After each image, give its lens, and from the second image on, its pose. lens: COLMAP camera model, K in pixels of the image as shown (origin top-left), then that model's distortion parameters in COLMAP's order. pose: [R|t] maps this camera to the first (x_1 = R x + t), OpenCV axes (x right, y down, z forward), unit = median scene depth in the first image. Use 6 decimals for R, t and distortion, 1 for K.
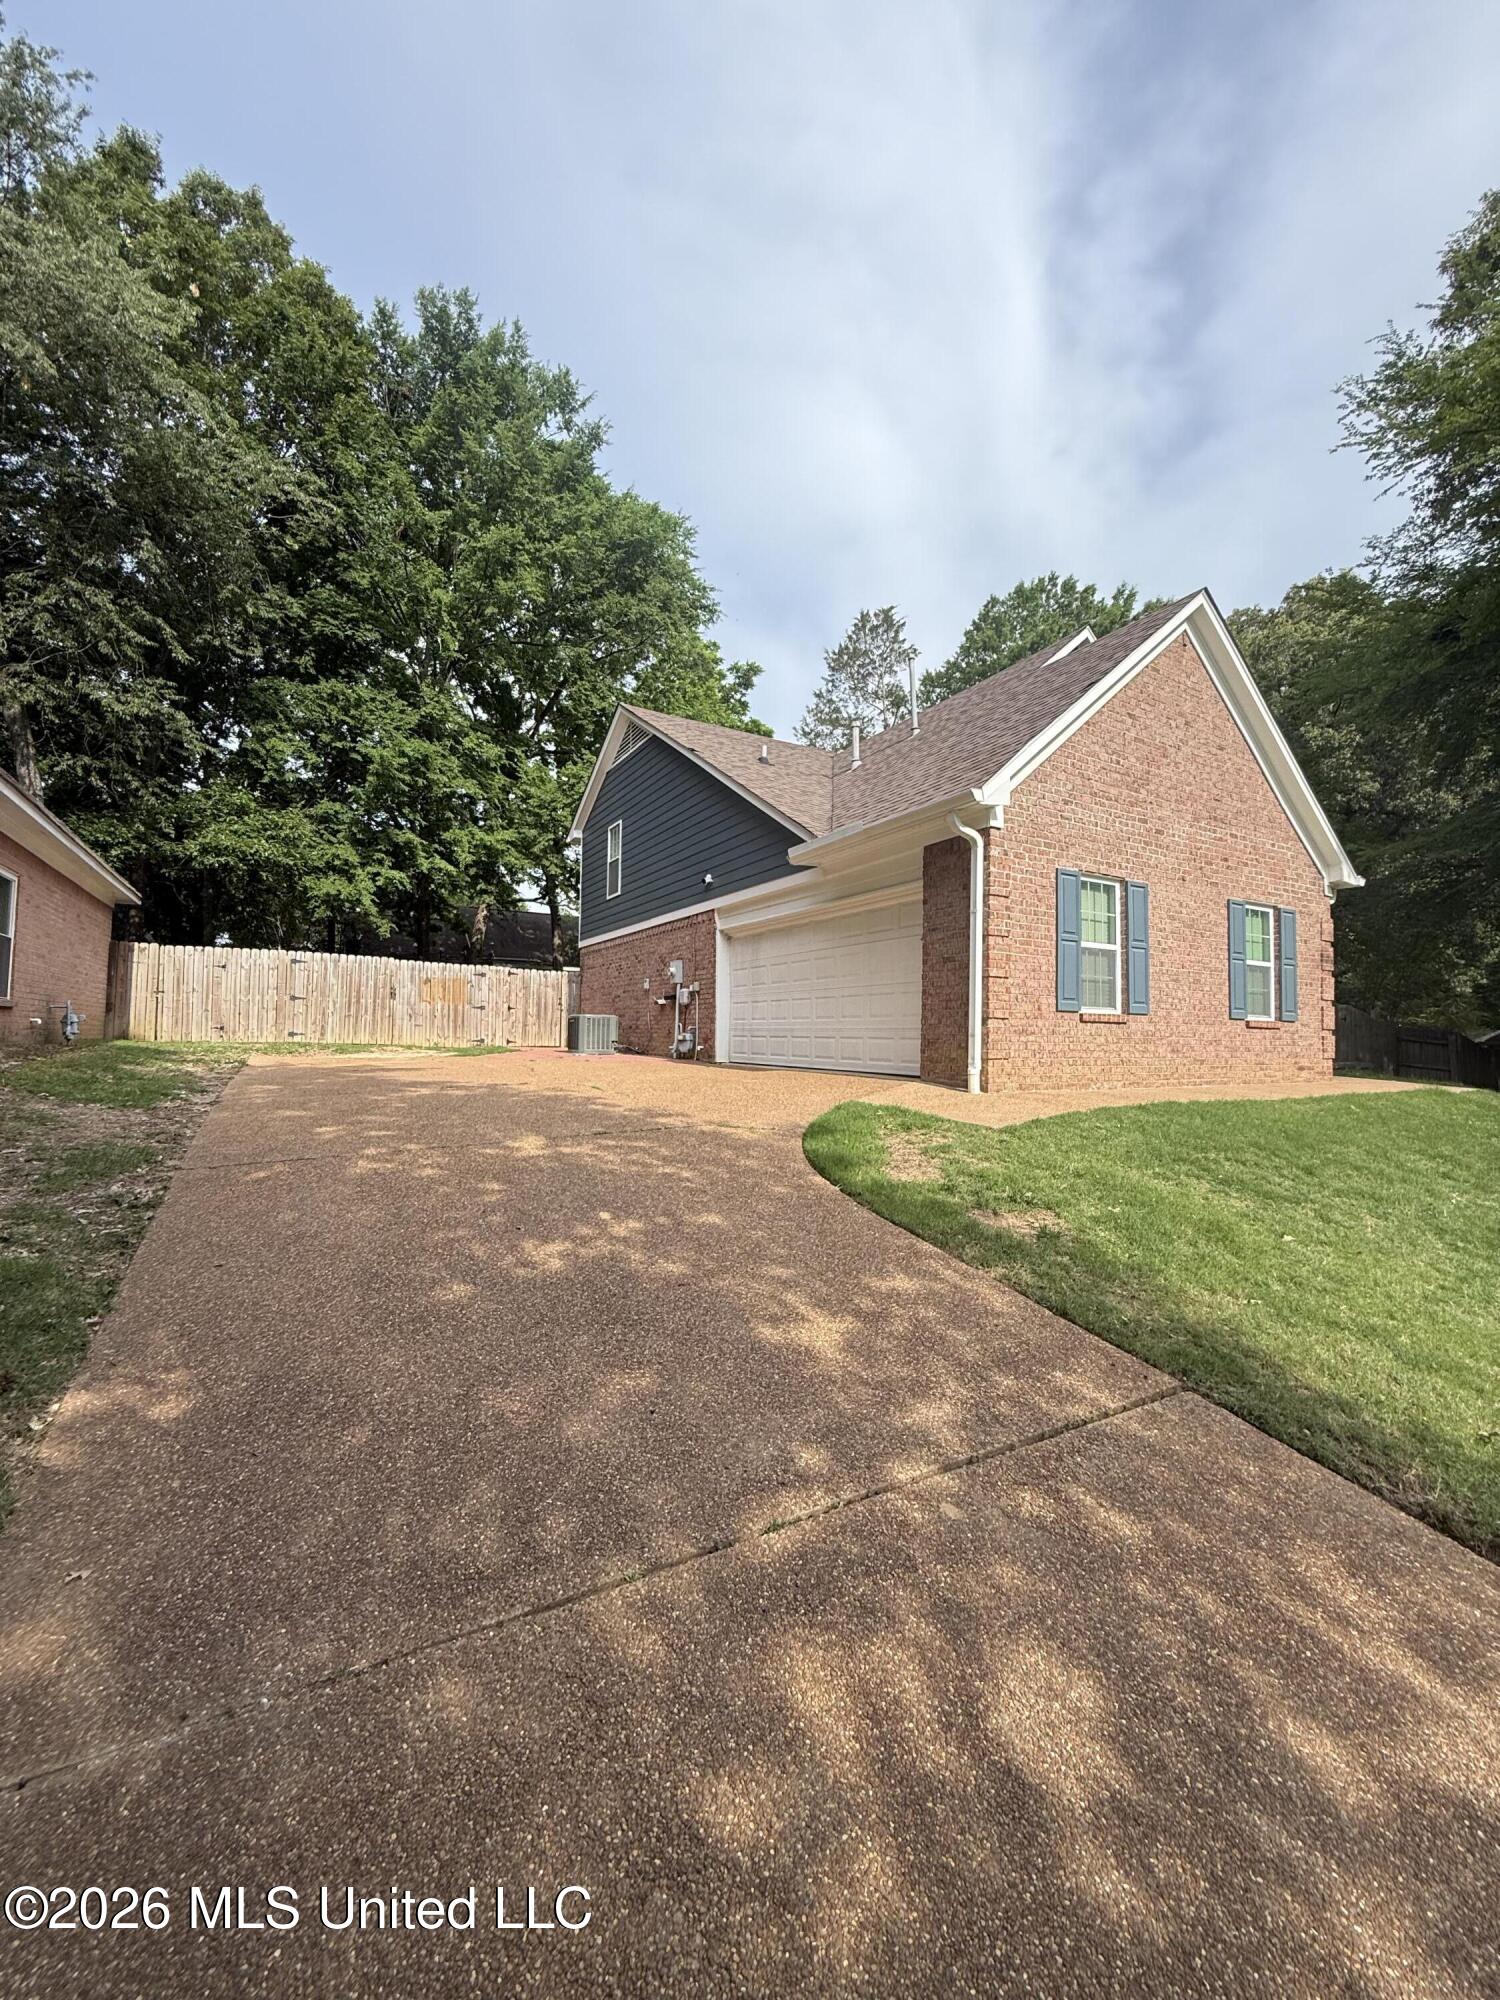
lens RADIAL K [[798.1, 0, 742.1], [0, 798.1, 994.9], [0, 0, 1]] dist [0.000527, 0.001373]
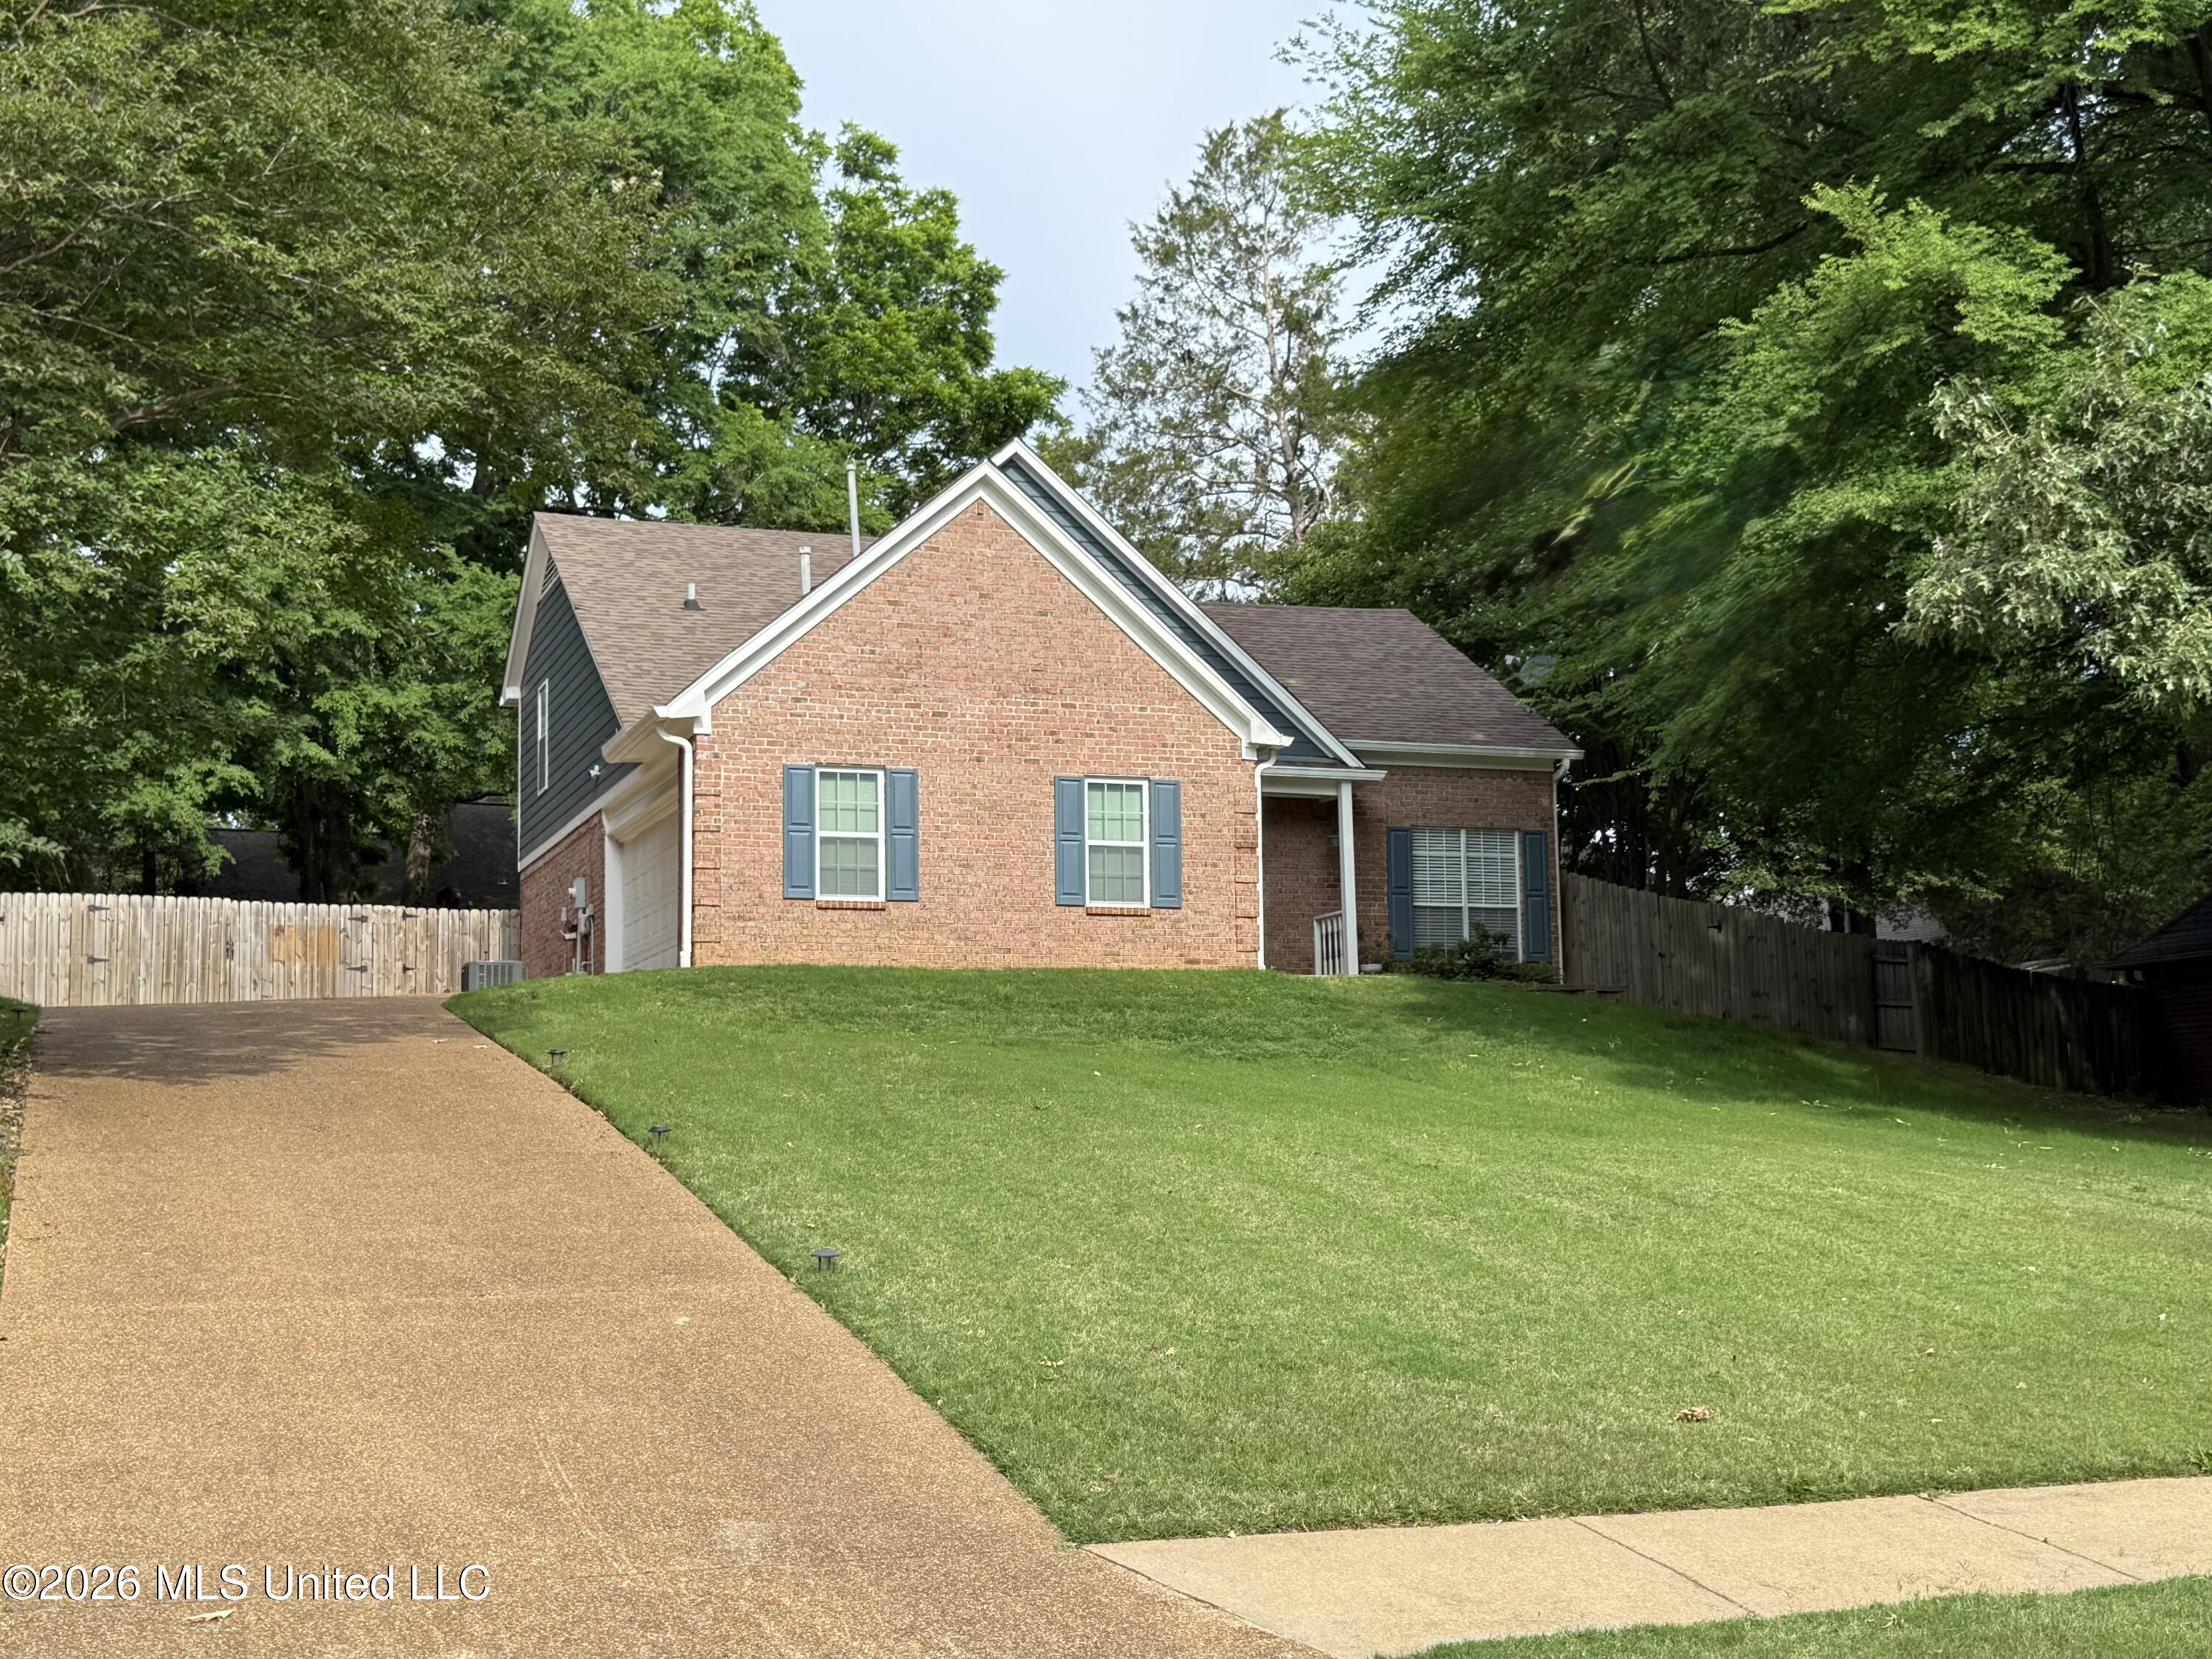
lens RADIAL K [[2804.7, 0, 1108.8], [0, 2804.7, 831.1], [0, 0, 1]] dist [0.097943, 0.000000]
pose [[0.986778, -0.051963, -0.153523, 0.704854], [0.039948, 0.995967, -0.080334, 0.125130], [0.157079, 0.073139, 0.984874, -1.317677]]
